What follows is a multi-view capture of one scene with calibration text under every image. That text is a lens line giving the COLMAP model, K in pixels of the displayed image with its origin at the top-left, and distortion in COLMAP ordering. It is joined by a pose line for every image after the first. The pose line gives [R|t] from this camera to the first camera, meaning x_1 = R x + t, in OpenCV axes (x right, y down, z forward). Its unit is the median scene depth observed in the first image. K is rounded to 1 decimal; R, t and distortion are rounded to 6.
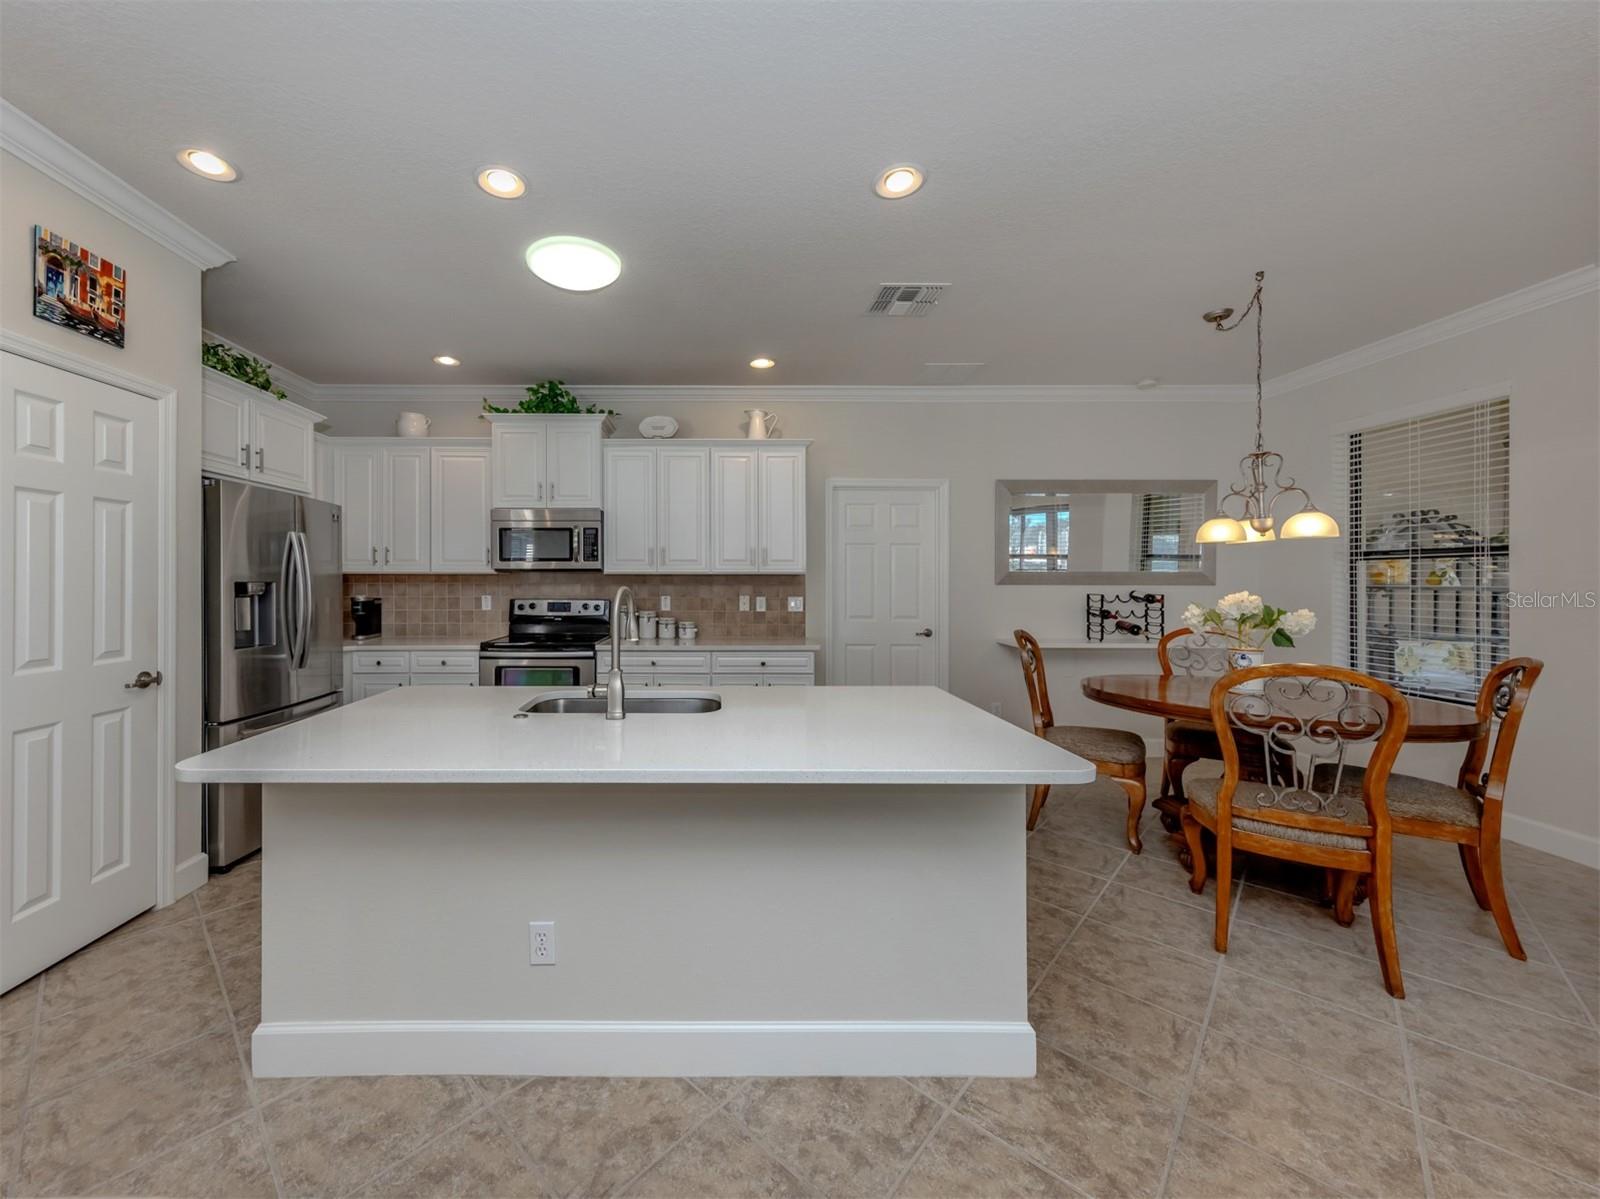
lens RADIAL K [[608.5, 0, 708.9], [0, 608.5, 587.4], [0, 0, 1]] dist [0.007316, -0.000665]
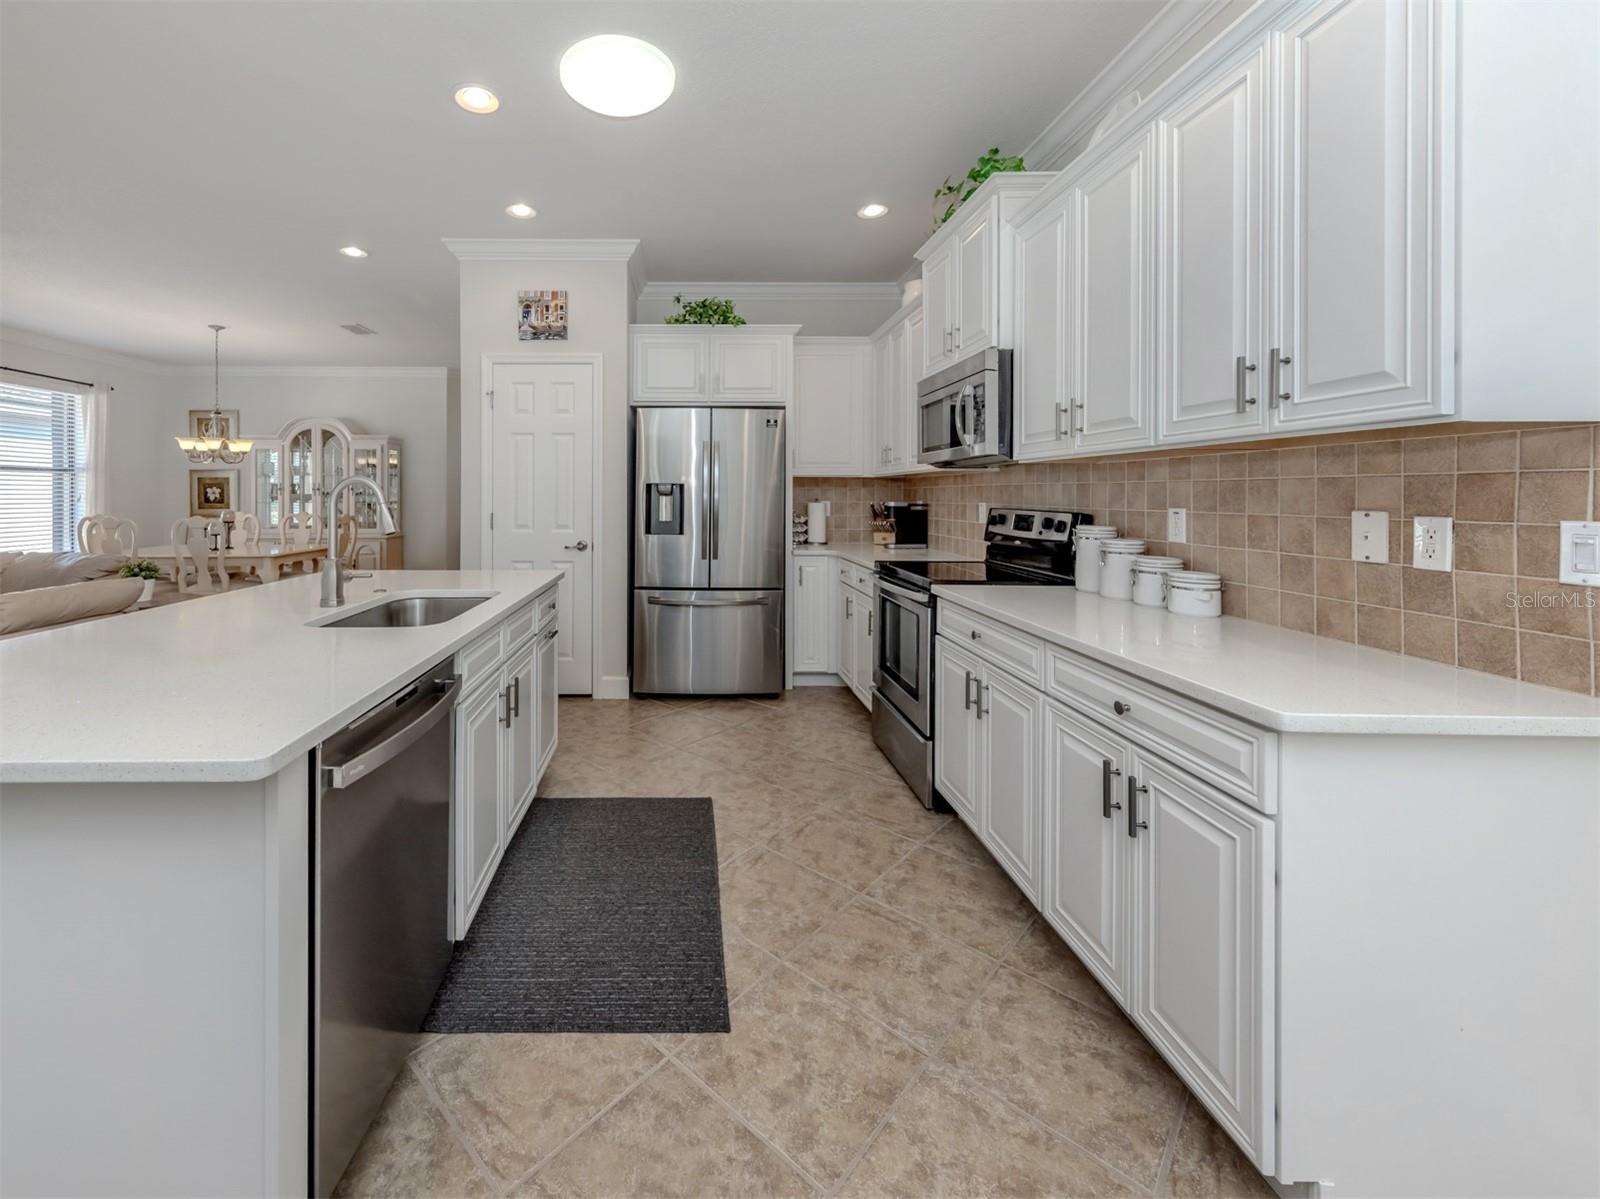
lens RADIAL K [[642.2, 0, 694.1], [0, 642.2, 511.6], [0, 0, 1]] dist [0.012130, -0.000567]
pose [[0.013463, 0.023830, -0.999625, 0.425662], [-0.013433, 0.999630, 0.023649, 0.011628], [0.999819, 0.013109, 0.013778, 0.737763]]
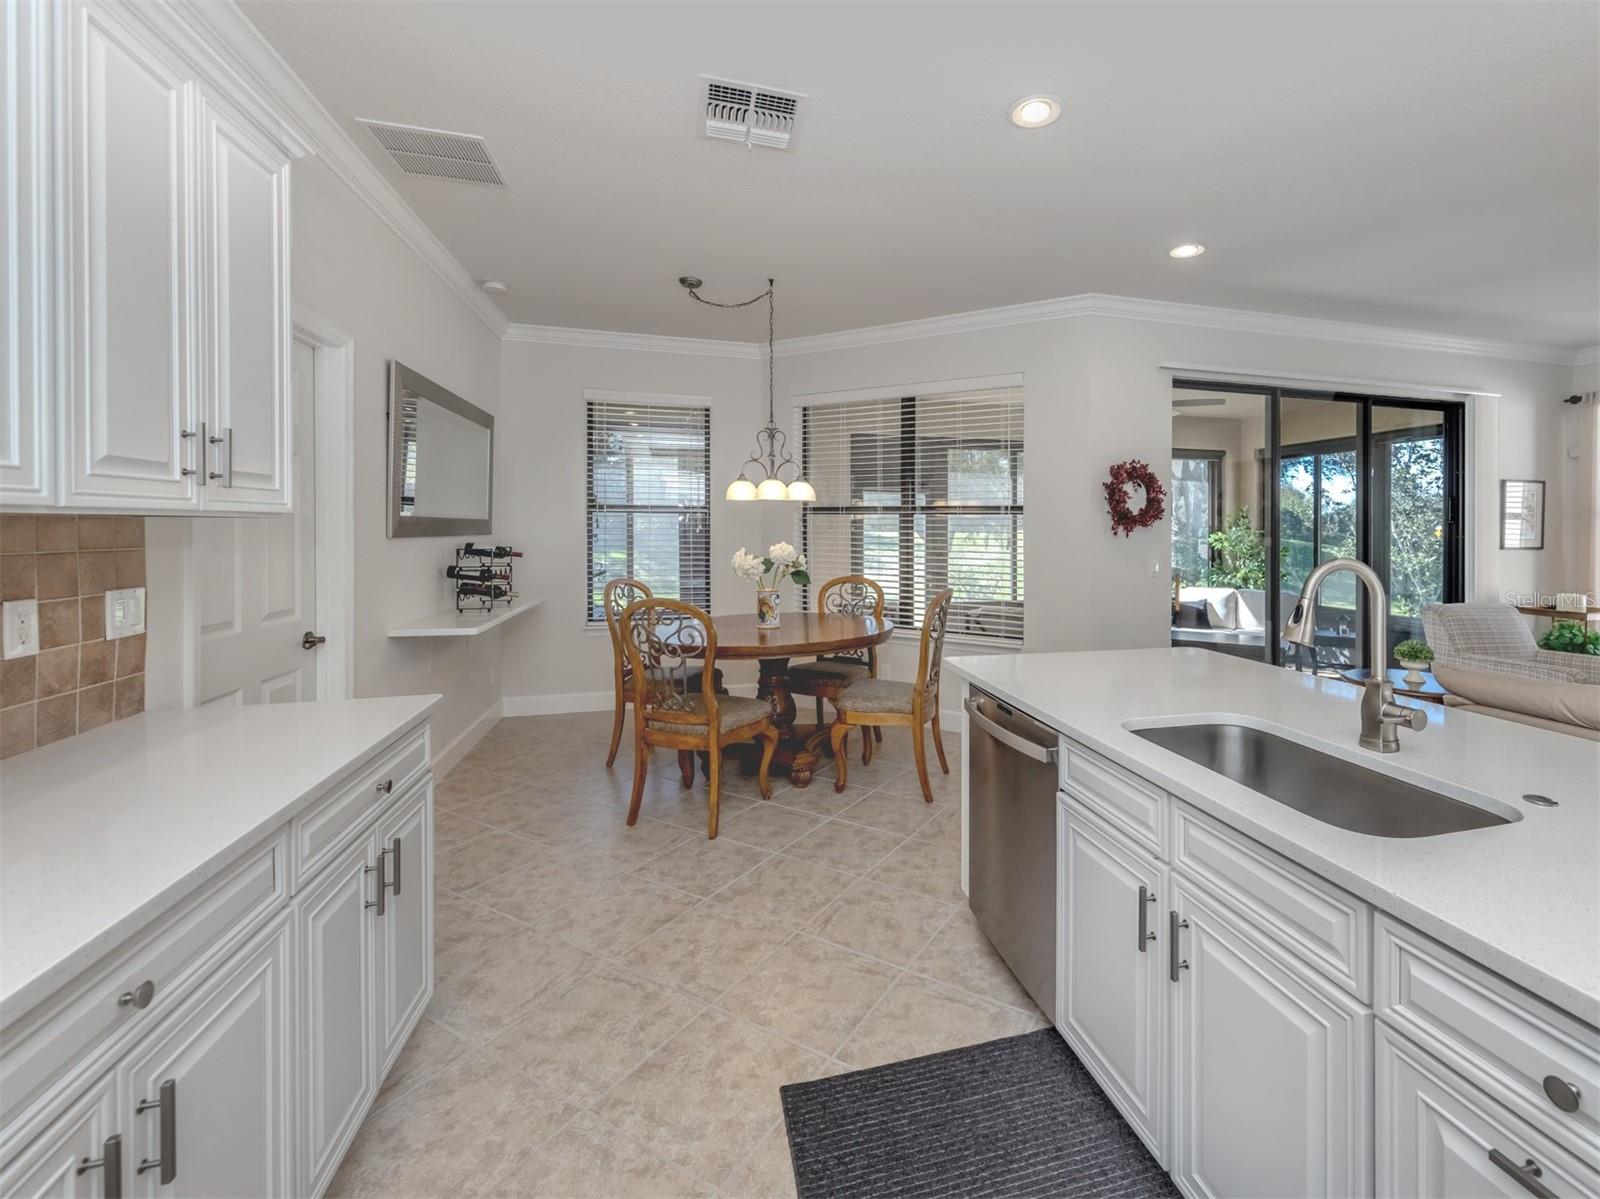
lens RADIAL K [[693.2, 0, 890.7], [0, 693.2, 533.8], [0, 0, 1]] dist [-0.001247, -0.000801]
pose [[-0.287709, -0.009939, 0.957666, -0.338083], [0.003501, 0.999929, 0.011429, -0.016617], [-0.957712, 0.006641, -0.287653, 0.819562]]
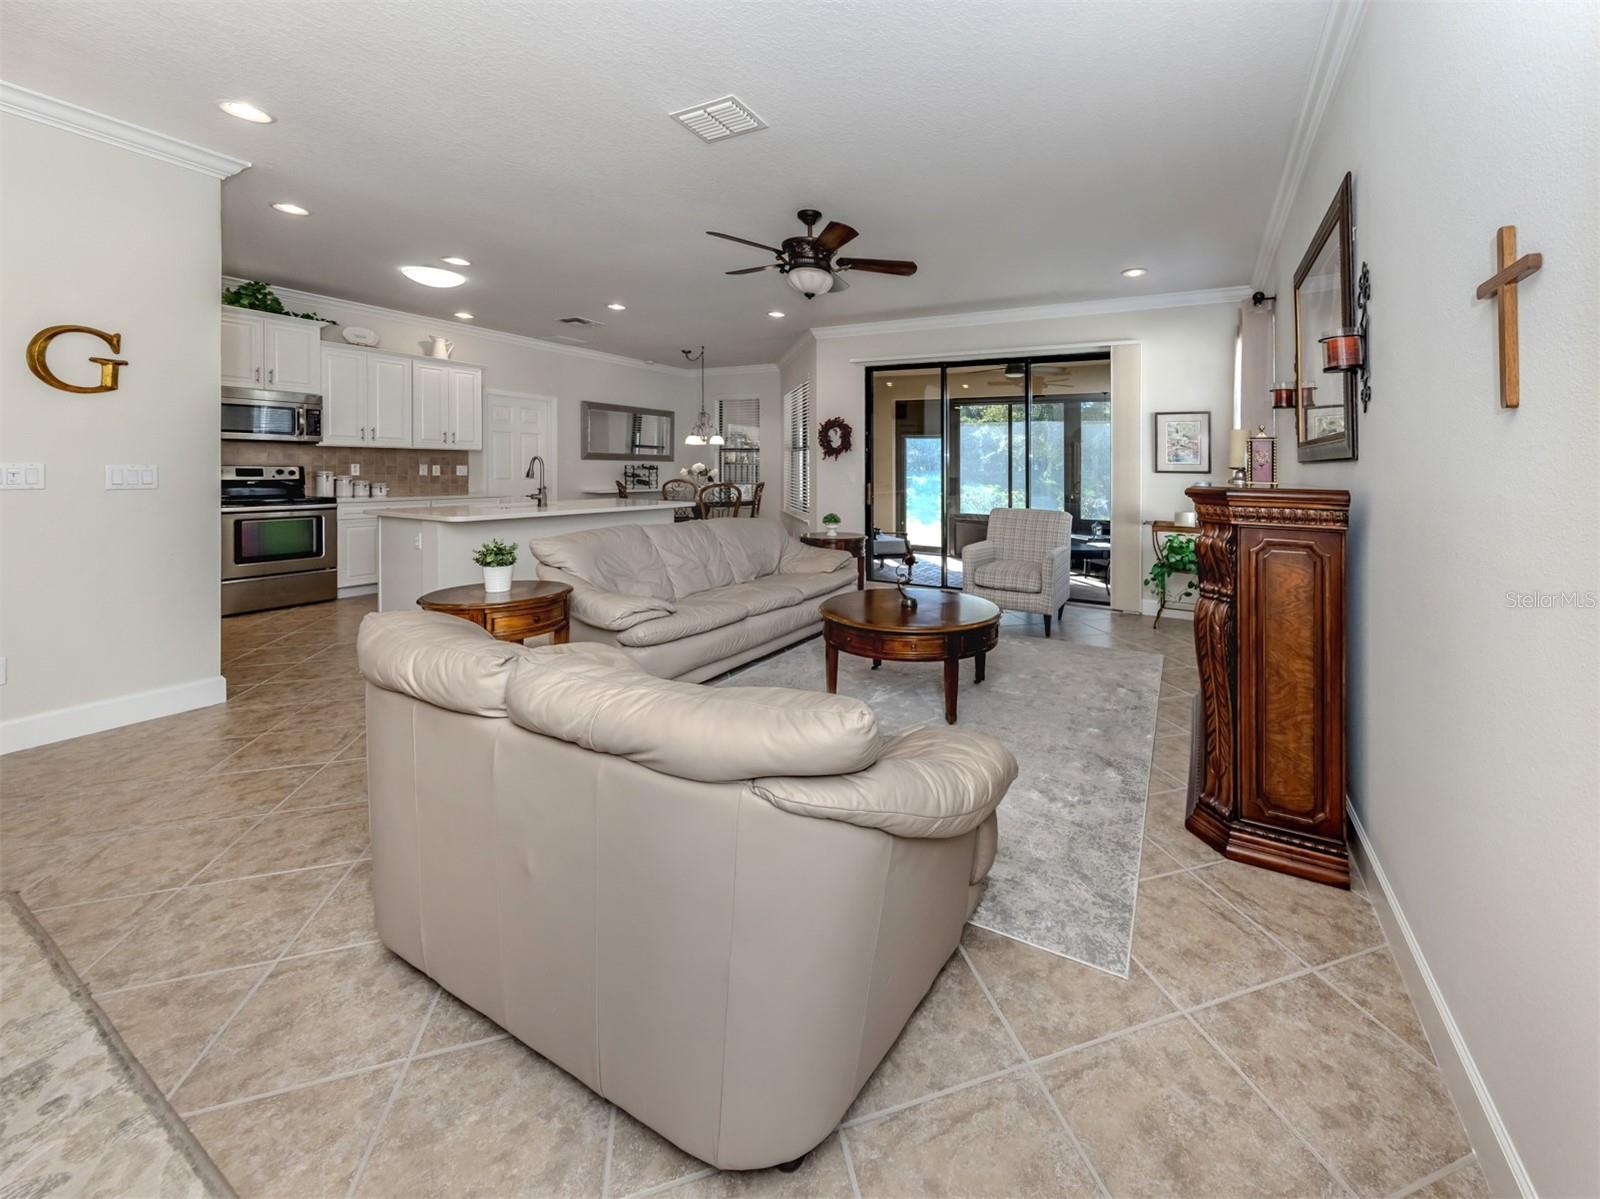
lens RADIAL K [[642.2, 0, 896.0], [0, 642.2, 469.3], [0, 0, 1]] dist [0.012130, -0.000567]
pose [[0.433865, 0.003296, 0.900972, -0.916619], [-0.003280, 0.999992, -0.002079, 0.027591], [-0.900972, -0.002053, 0.433873, -0.714581]]
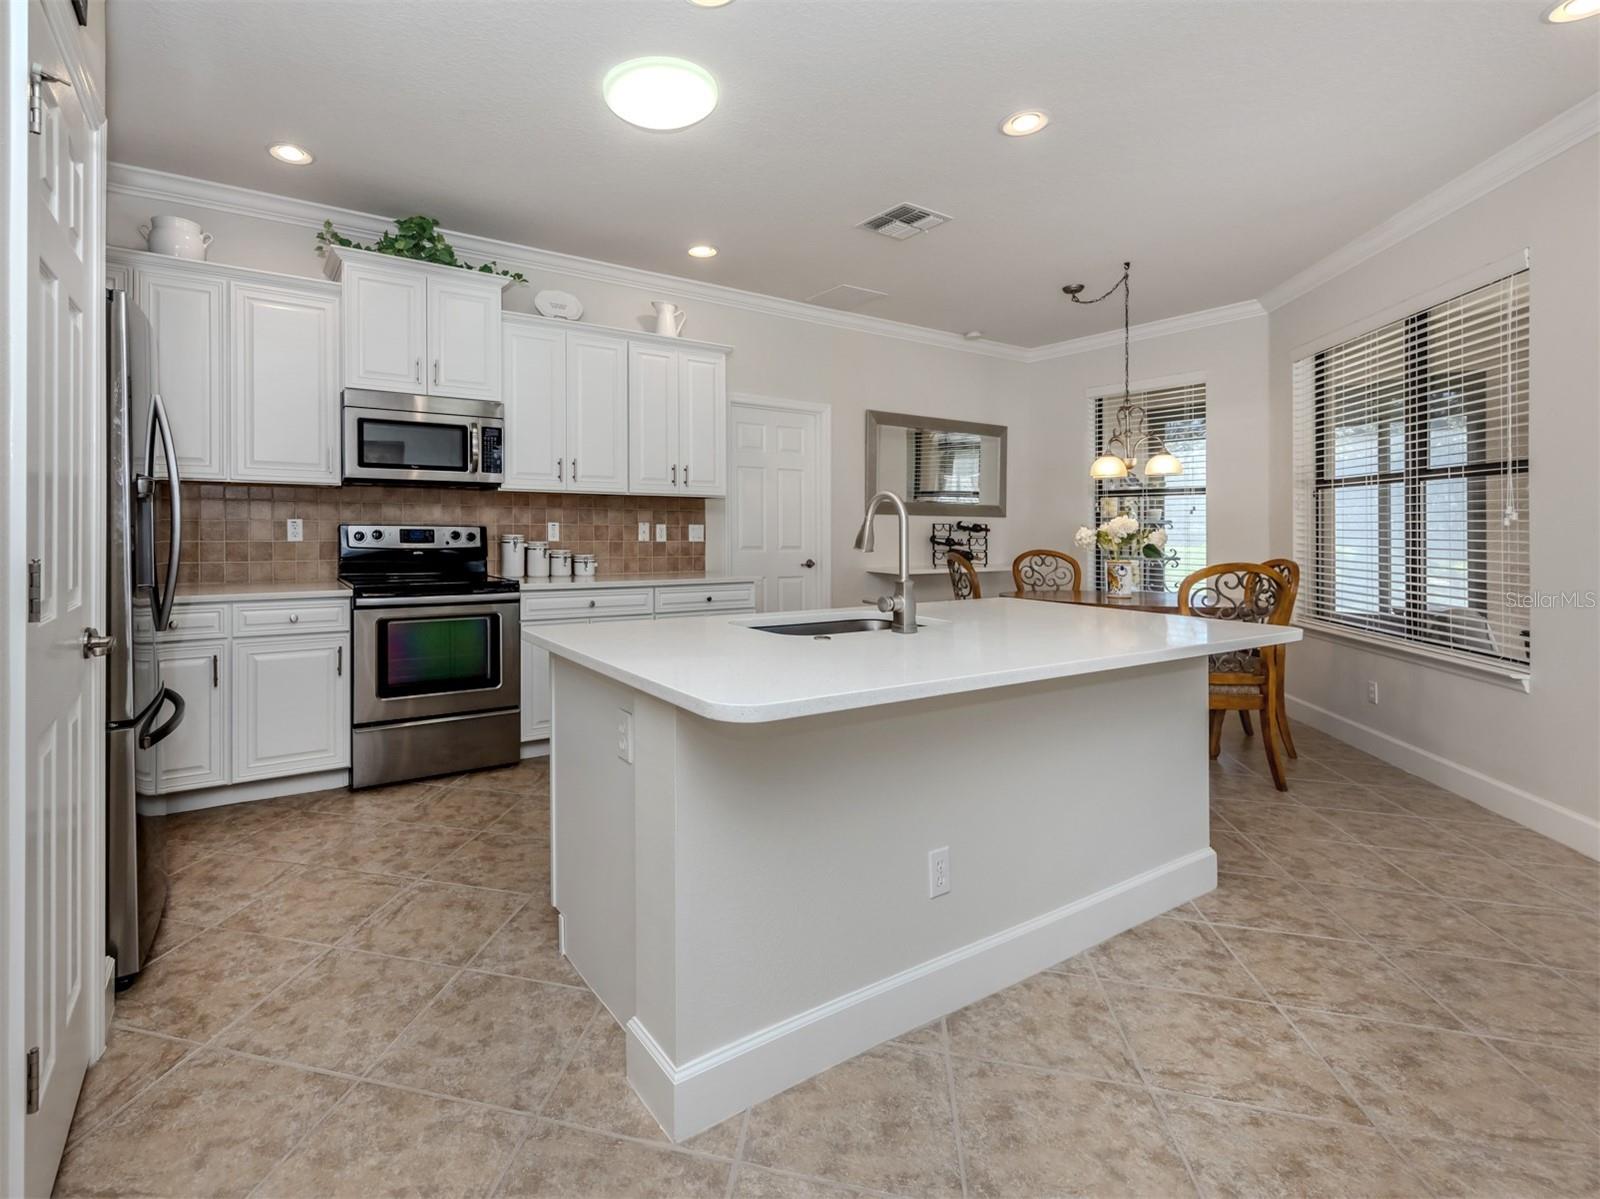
lens RADIAL K [[758.8, 0, 681.5], [0, 758.8, 529.0], [0, 0, 1]] dist [0.009572, 0.000291]
pose [[0.857923, 0.004909, 0.513755, -0.486196], [-0.001754, 0.999977, -0.006626, 0.032492], [-0.513776, 0.004784, 0.857911, 0.089180]]
